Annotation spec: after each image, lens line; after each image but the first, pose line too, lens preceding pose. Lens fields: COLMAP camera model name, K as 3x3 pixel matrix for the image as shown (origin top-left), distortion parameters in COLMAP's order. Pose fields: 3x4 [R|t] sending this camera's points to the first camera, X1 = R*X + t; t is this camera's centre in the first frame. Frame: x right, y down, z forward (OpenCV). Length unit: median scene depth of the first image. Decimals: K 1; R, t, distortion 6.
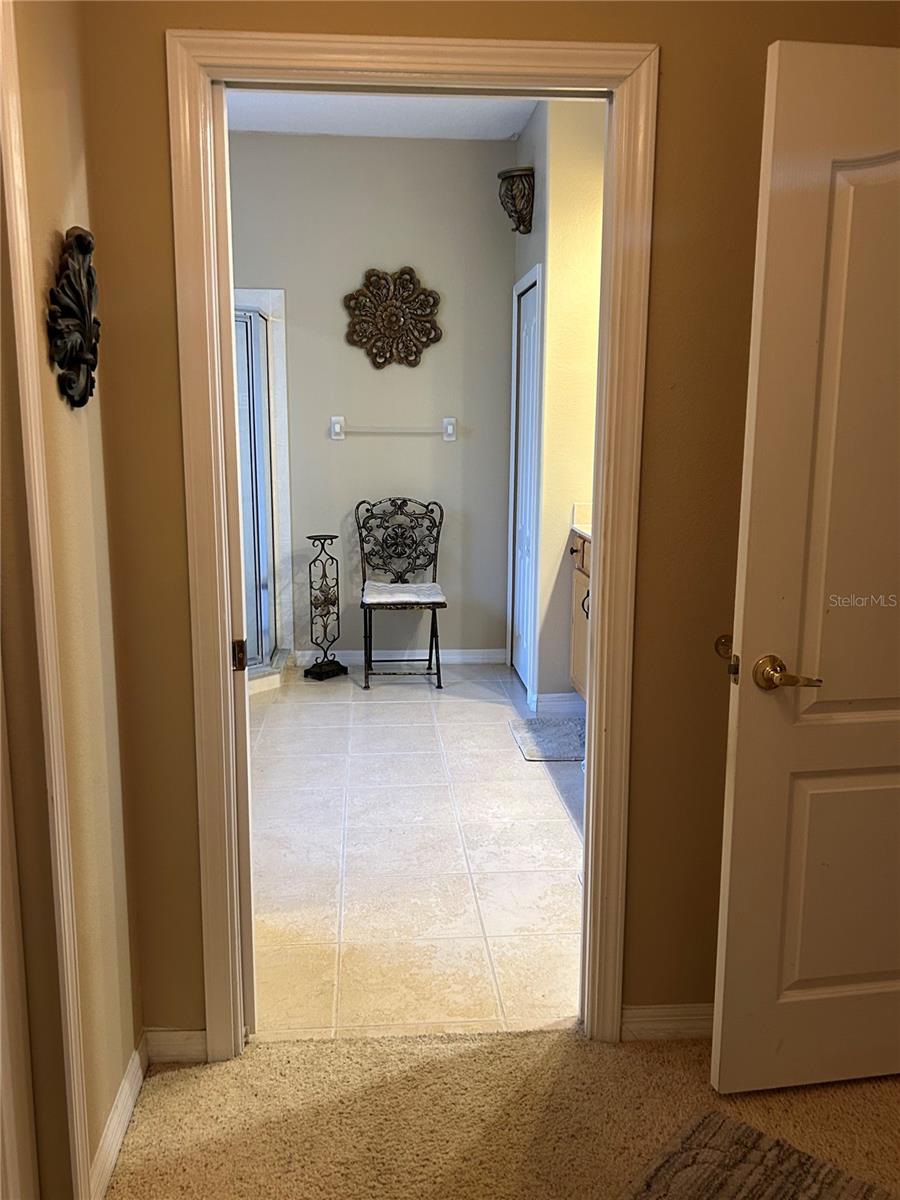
lens RADIAL K [[1057.9, 0, 450.9], [0, 1057.9, 635.9], [0, 0, 1]] dist [0.054916, -0.024208]
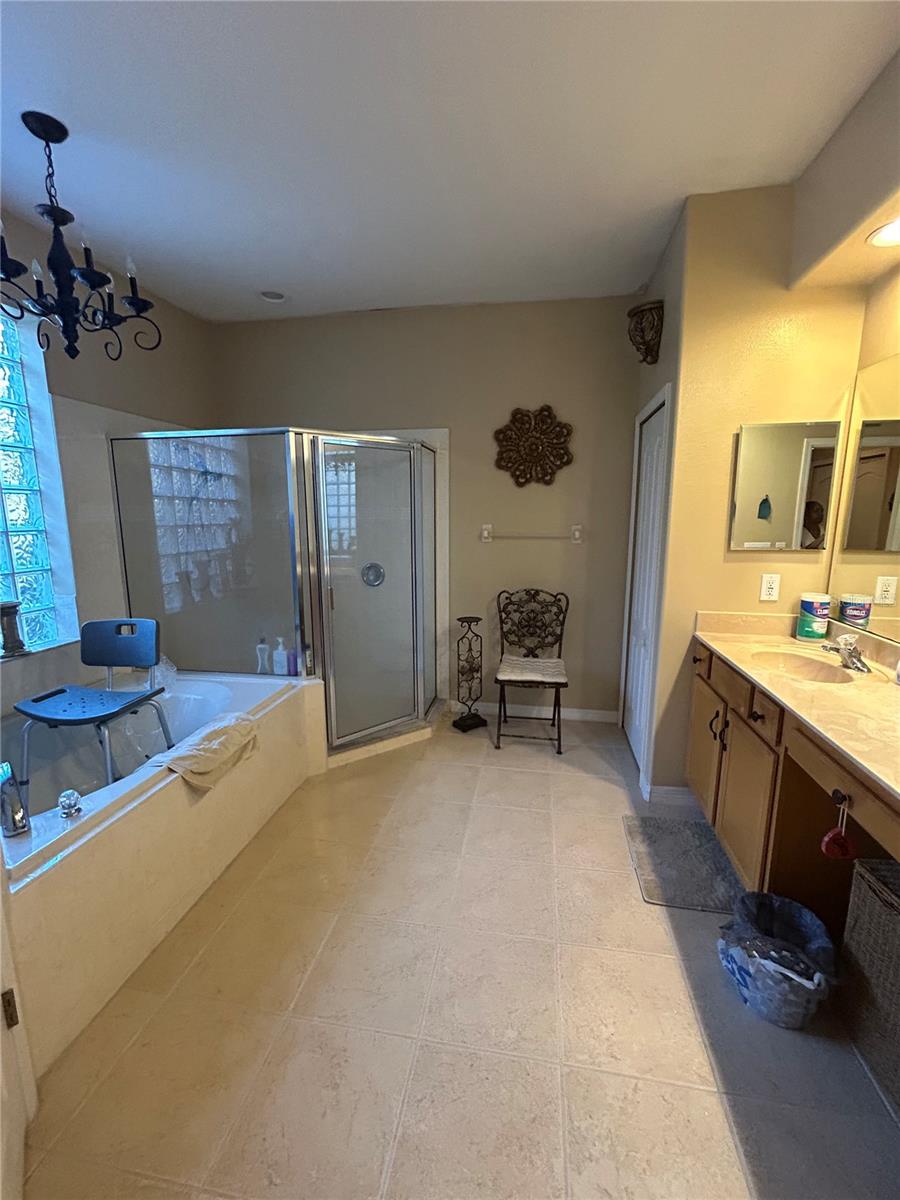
lens RADIAL K [[503.0, 0, 453.7], [0, 503.0, 599.5], [0, 0, 1]] dist [0.000249, 0.001321]
pose [[0.968932, 0.035954, -0.244700, 0.006065], [-0.045492, 0.998405, -0.033437, -0.095403], [0.243108, 0.043530, 0.969022, 0.410986]]
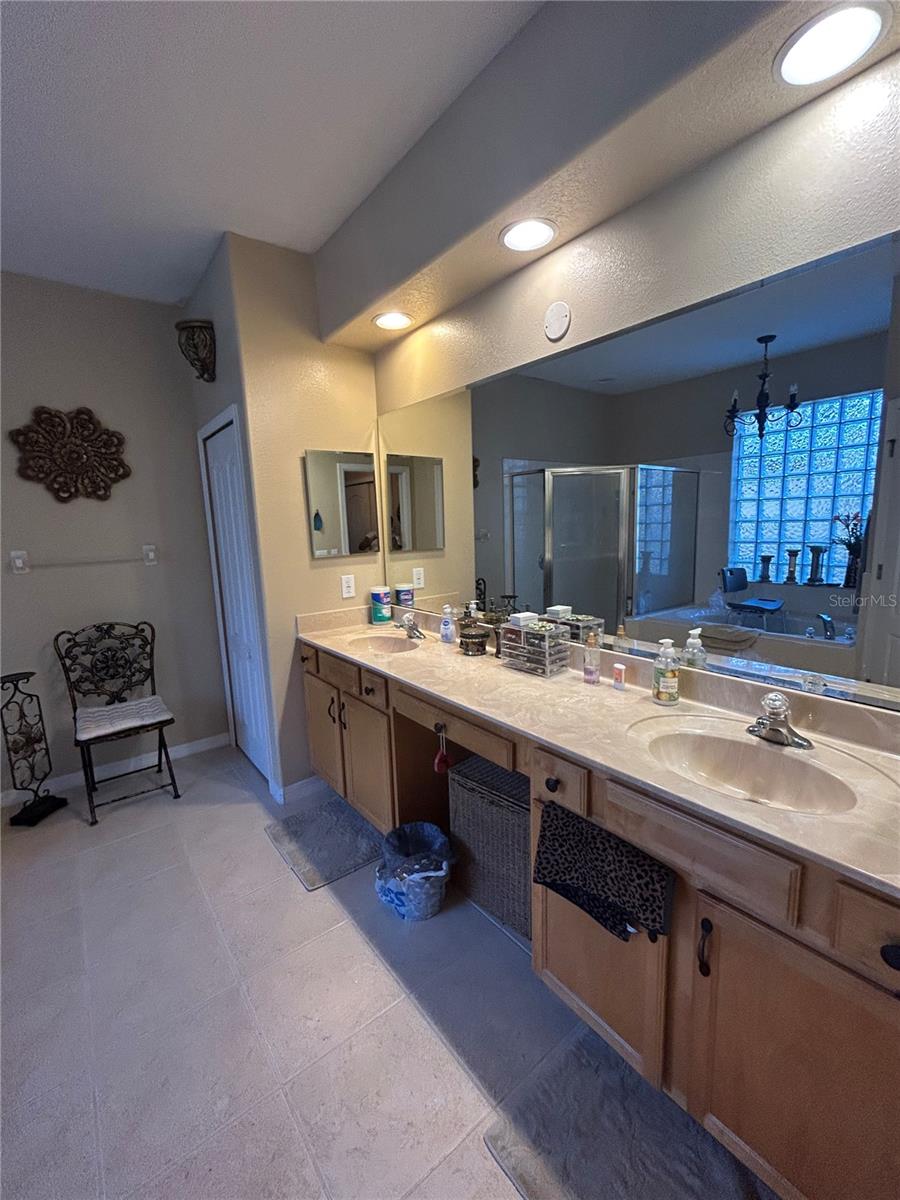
lens RADIAL K [[503.0, 0, 447.1], [0, 503.0, 600.2], [0, 0, 1]] dist [0.000249, 0.001321]
pose [[0.836859, -0.121154, 0.533843, -0.028763], [0.152876, 0.988125, -0.015398, -0.094657], [-0.525638, 0.094498, 0.845443, 0.403222]]
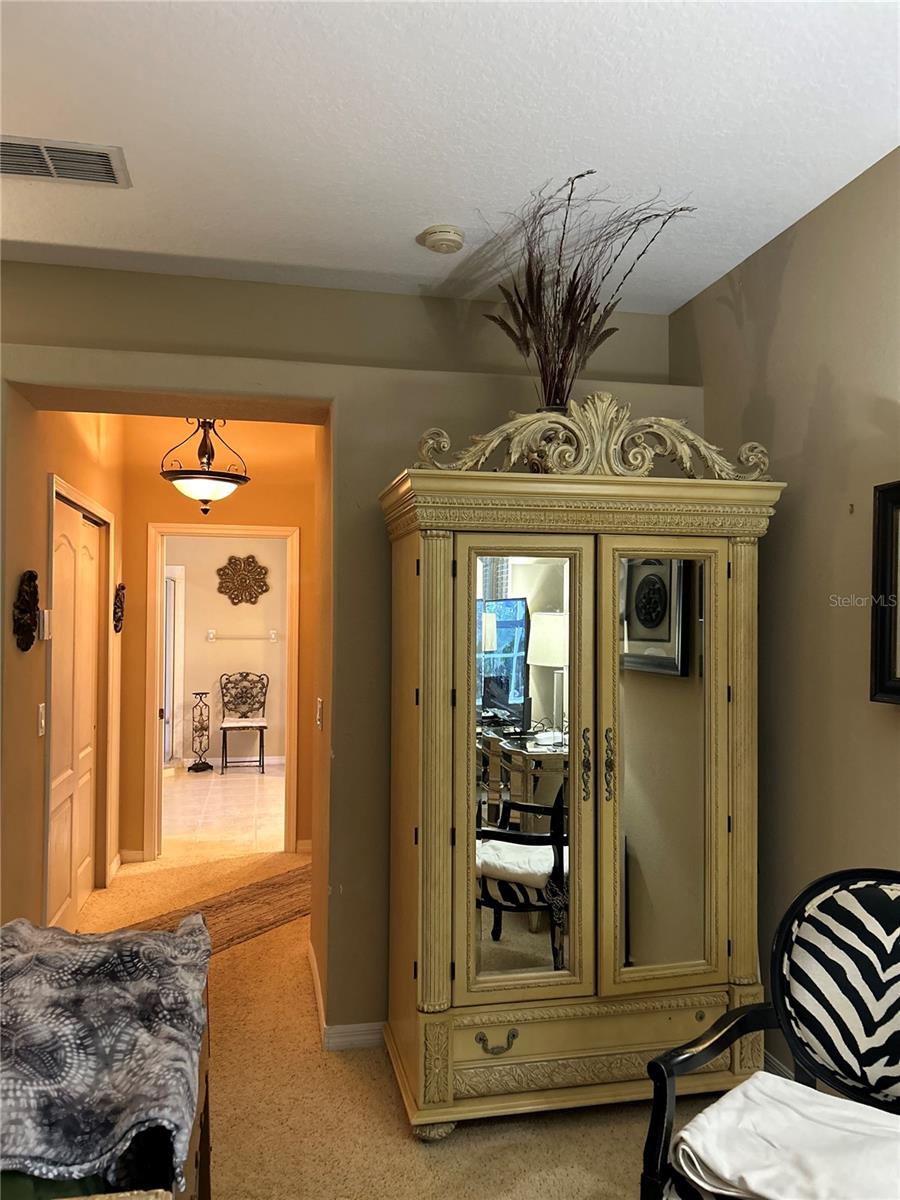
lens RADIAL K [[904.6, 0, 455.5], [0, 904.6, 602.7], [0, 0, 1]] dist [0.052467, -0.000489]
pose [[0.990885, 0.001821, 0.134698, 0.105369], [0.028444, 0.974536, -0.222420, 0.118471], [-0.131673, 0.224224, 0.965601, -0.630801]]
